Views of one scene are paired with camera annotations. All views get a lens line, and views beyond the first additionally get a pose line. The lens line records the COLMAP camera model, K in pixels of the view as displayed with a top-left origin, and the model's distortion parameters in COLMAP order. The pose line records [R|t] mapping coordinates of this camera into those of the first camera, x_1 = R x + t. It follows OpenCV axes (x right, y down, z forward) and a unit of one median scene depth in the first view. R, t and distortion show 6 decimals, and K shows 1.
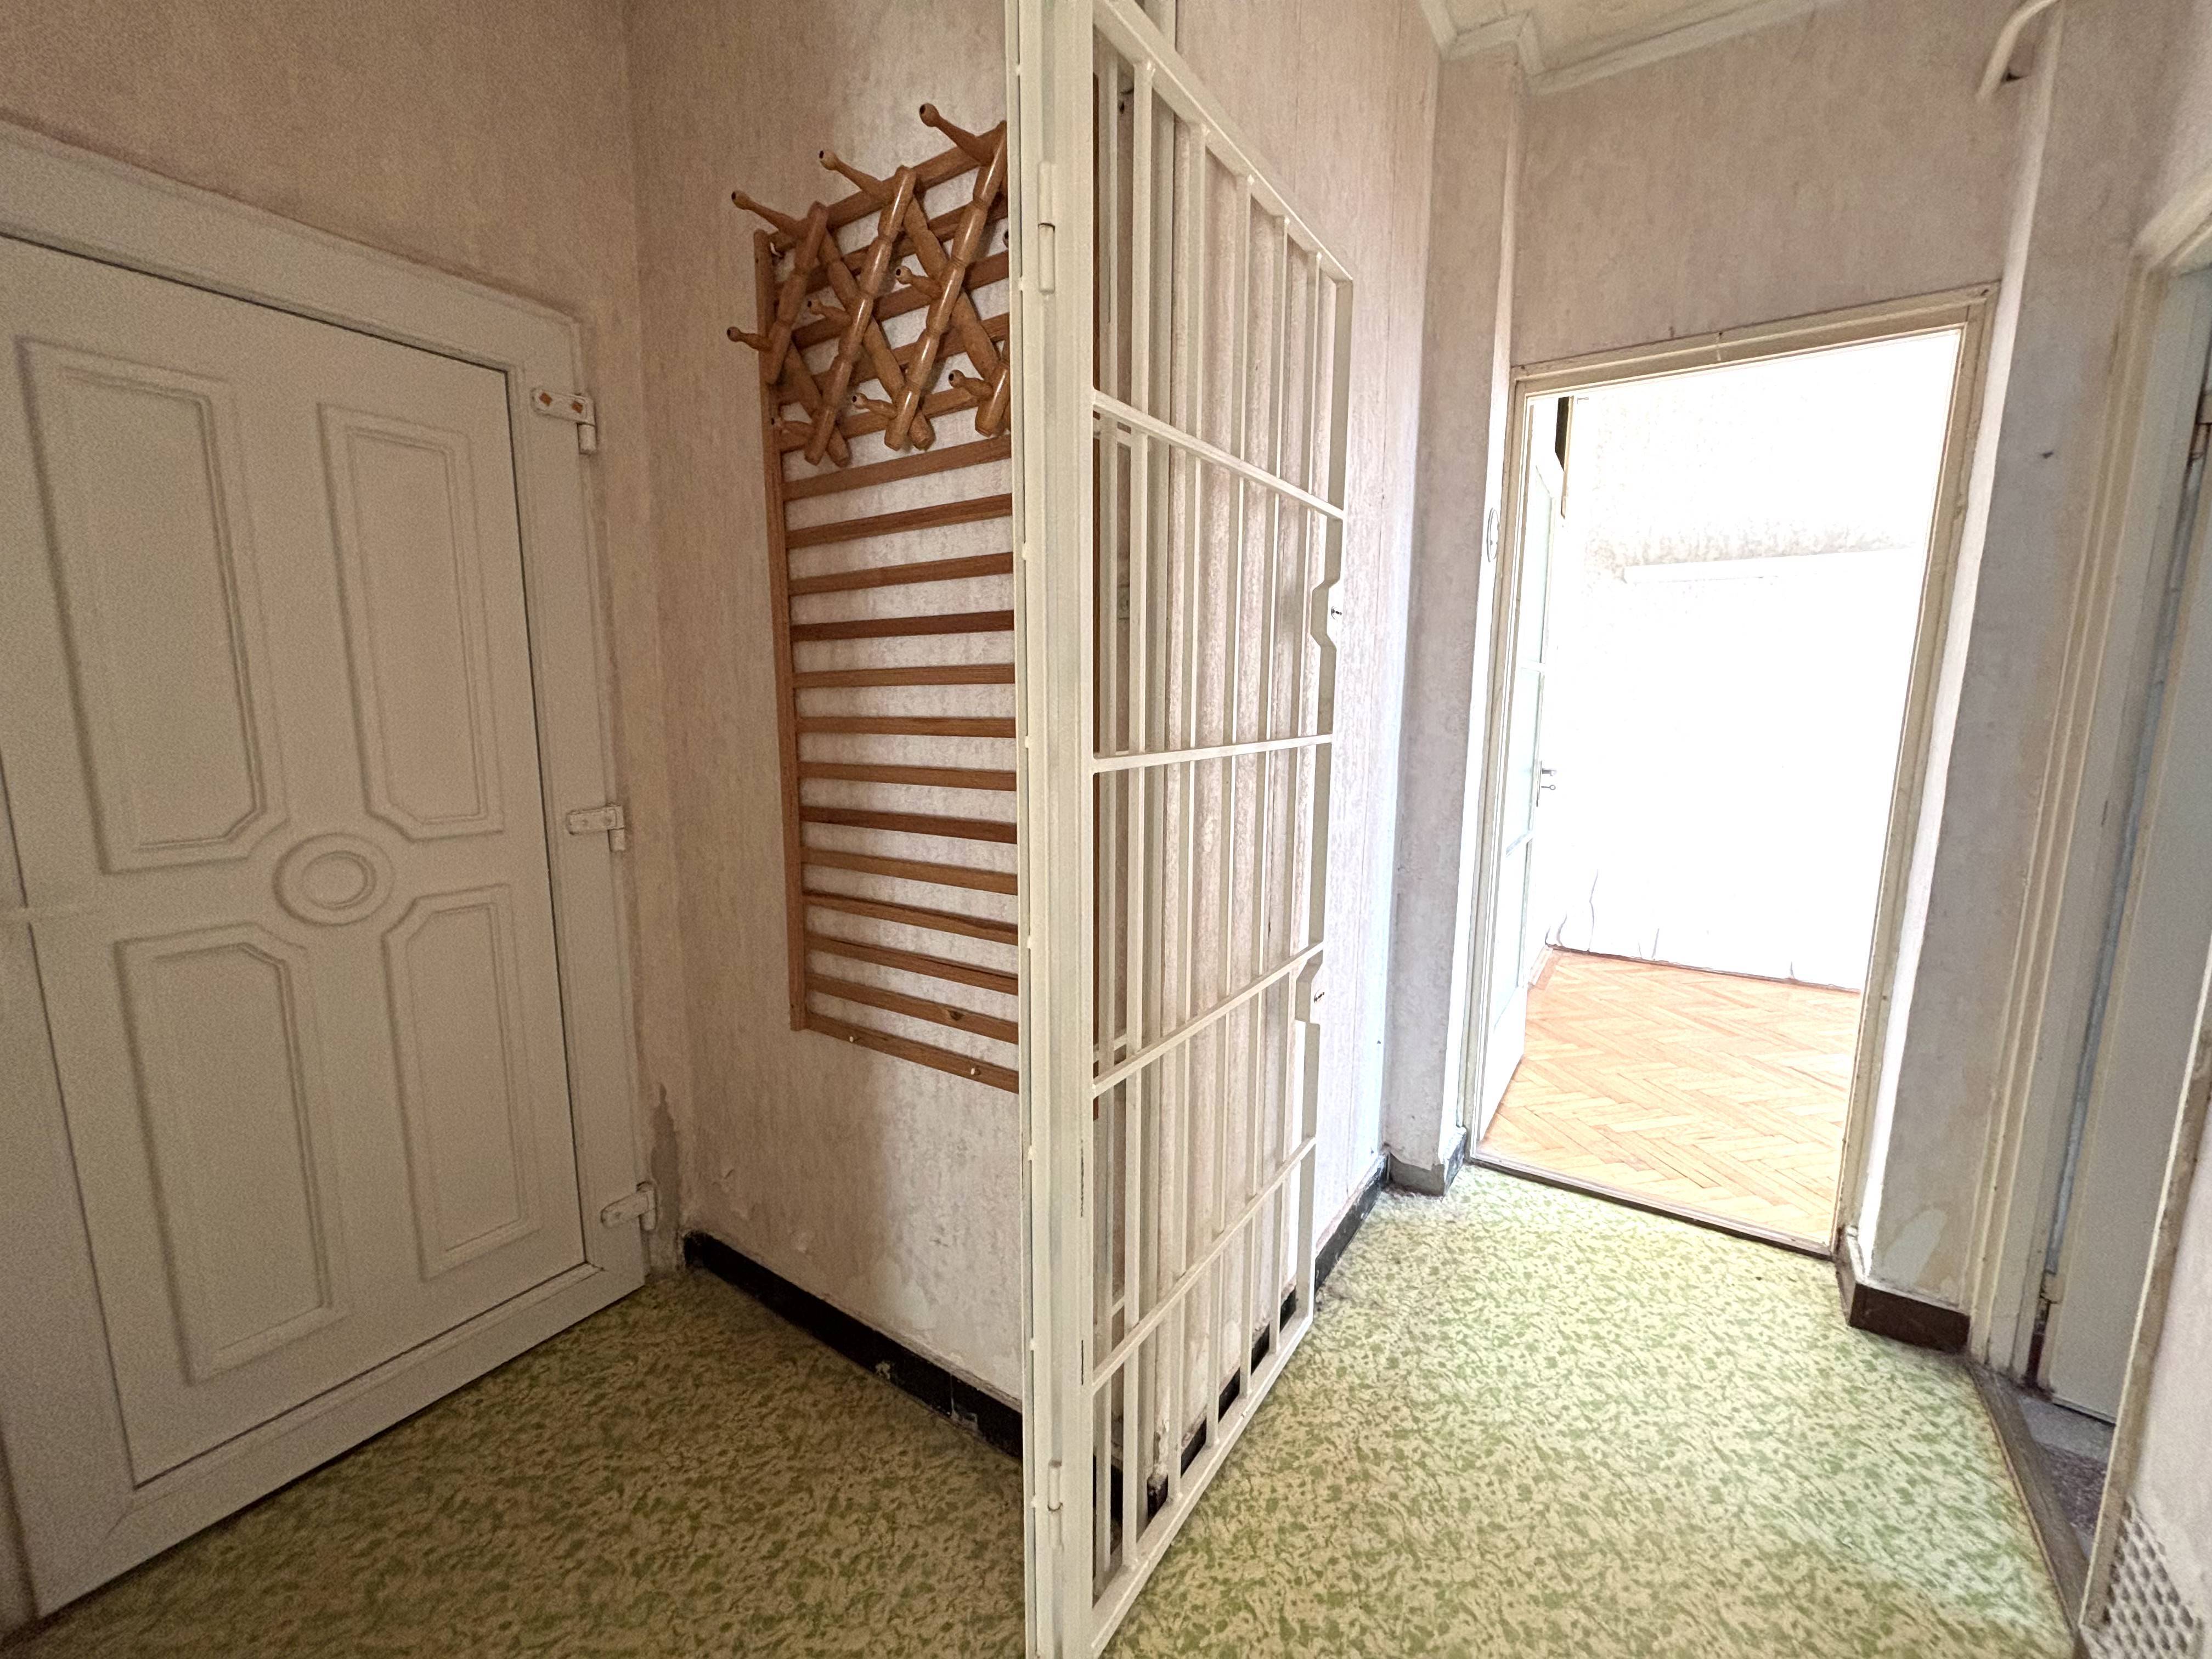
lens RADIAL K [[892.2, 0, 1106.0], [0, 892.2, 829.5], [0, 0, 1]] dist [0.000045, 0.000911]
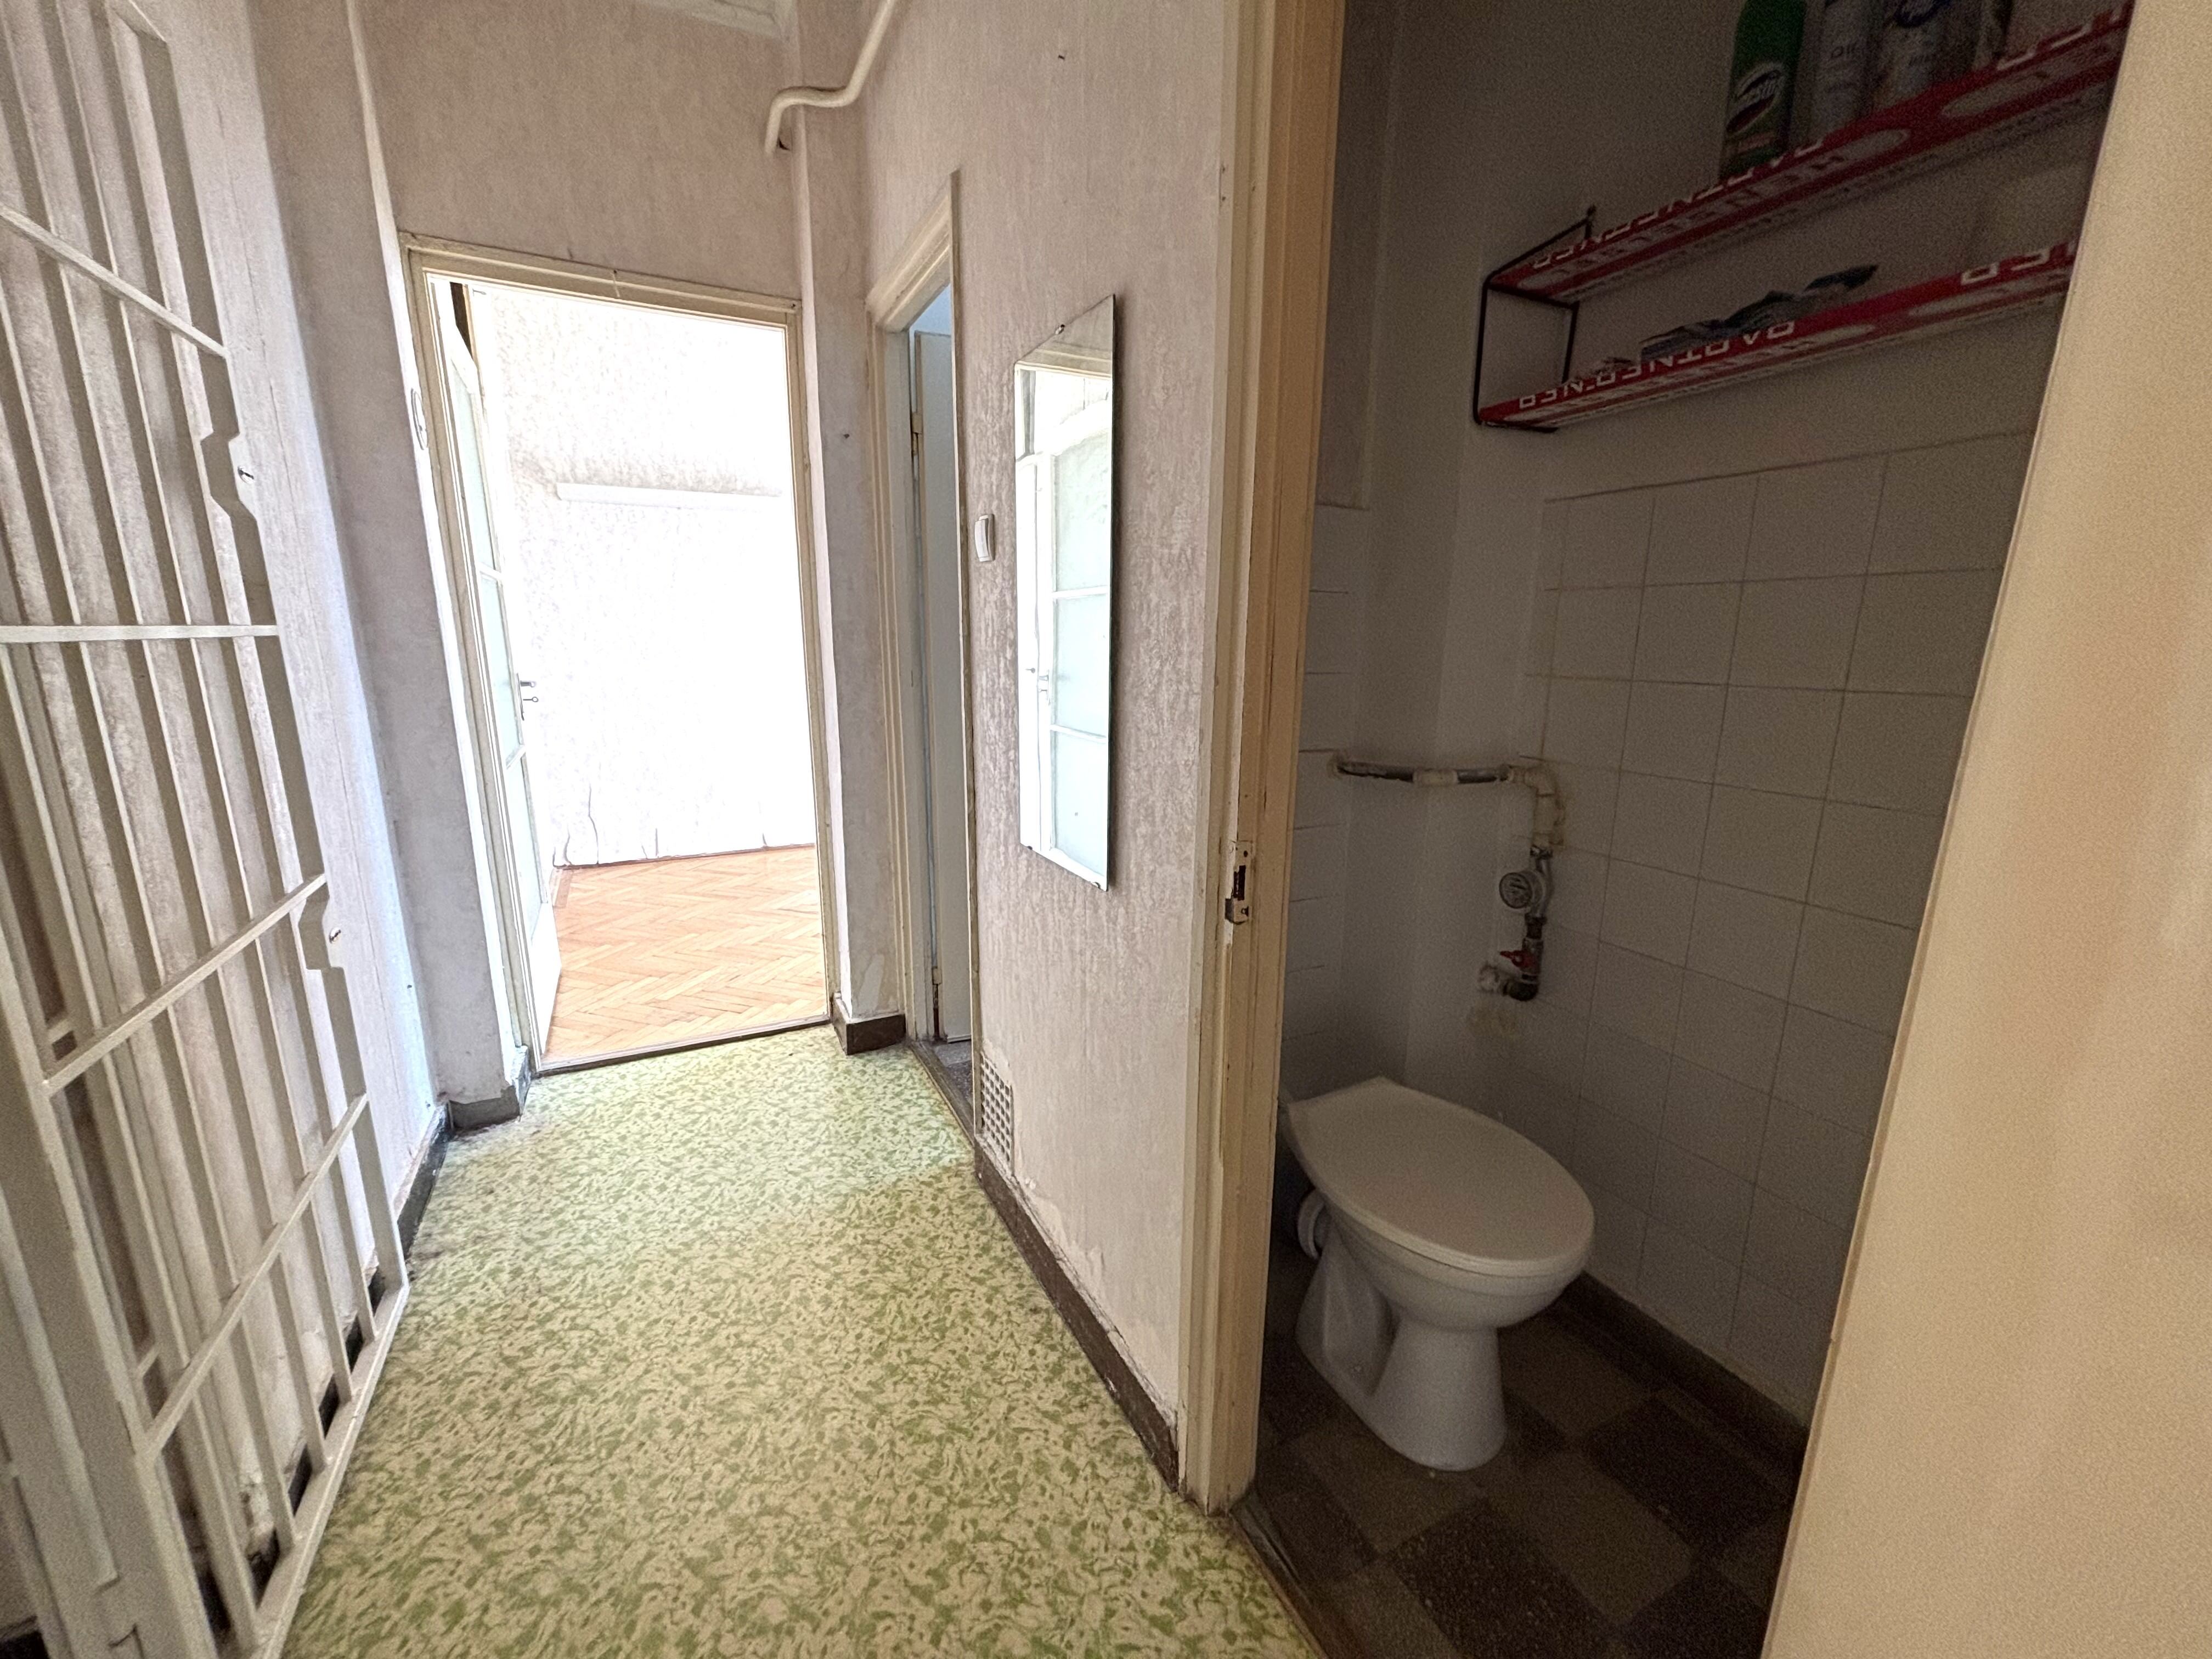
lens RADIAL K [[881.7, 0, 1106.0], [0, 881.7, 829.5], [0, 0, 1]] dist [-0.001192, -0.000043]
pose [[0.489717, -0.192708, 0.850318, -0.087108], [0.124851, 0.980717, 0.150356, 0.044041], [-0.862896, 0.032531, 0.504334, -0.070173]]
